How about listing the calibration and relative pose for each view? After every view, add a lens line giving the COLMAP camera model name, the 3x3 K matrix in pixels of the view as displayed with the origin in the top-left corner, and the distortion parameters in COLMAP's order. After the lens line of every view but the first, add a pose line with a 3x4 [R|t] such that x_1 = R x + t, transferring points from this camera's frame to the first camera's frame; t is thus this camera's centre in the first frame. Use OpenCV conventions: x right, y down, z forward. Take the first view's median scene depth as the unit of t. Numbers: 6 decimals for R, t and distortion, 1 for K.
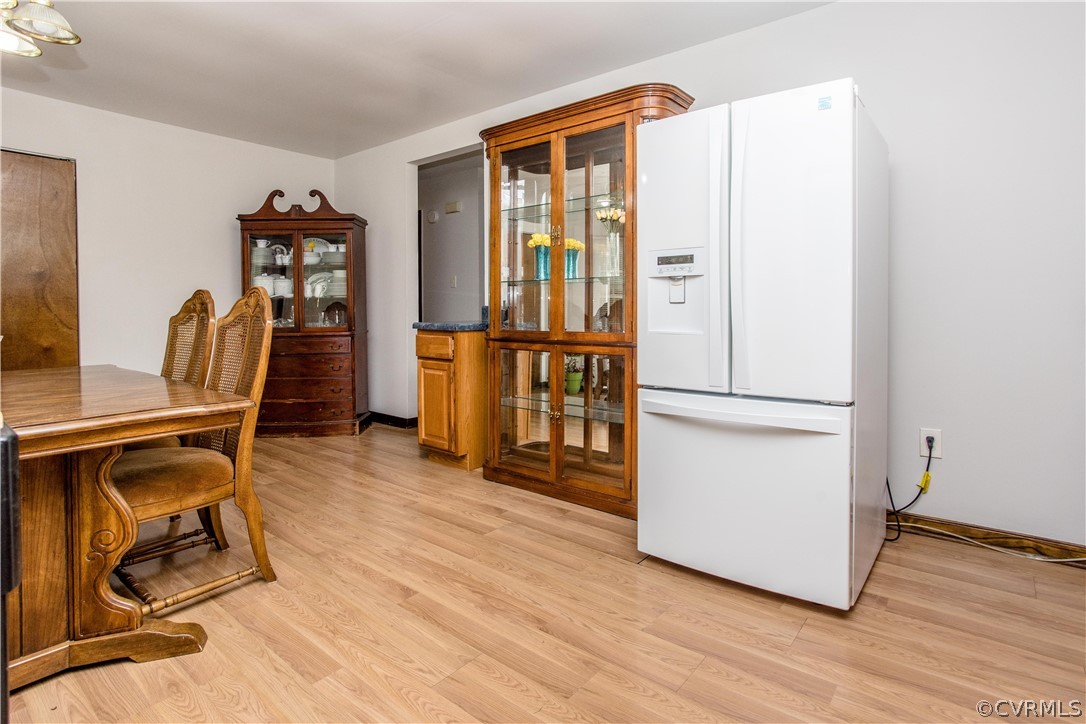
lens RADIAL K [[555.9, 0, 540.5], [0, 555.9, 313.5], [0, 0, 1]] dist [-0.000910, 0.000987]
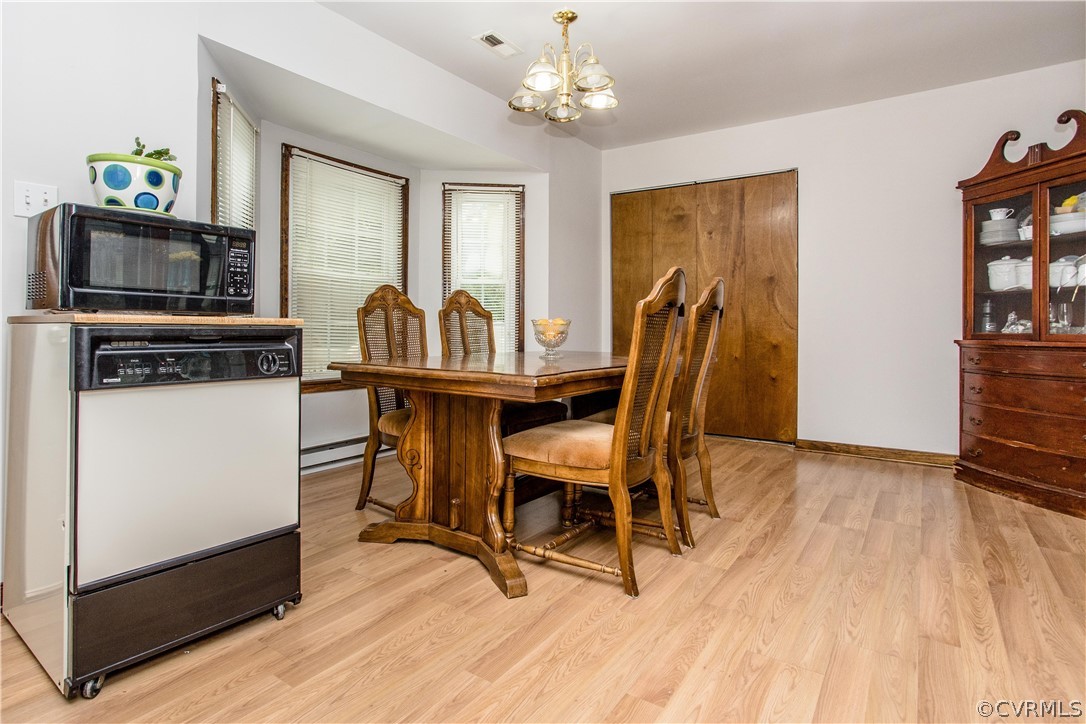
lens RADIAL K [[585.0, 0, 508.9], [0, 585.0, 328.7], [0, 0, 1]] dist [-0.000296, 0.002446]
pose [[0.061592, 0.012014, -0.998029, 0.314942], [-0.011731, 0.999867, 0.011312, 0.028168], [0.998032, 0.011011, 0.061725, 0.518113]]
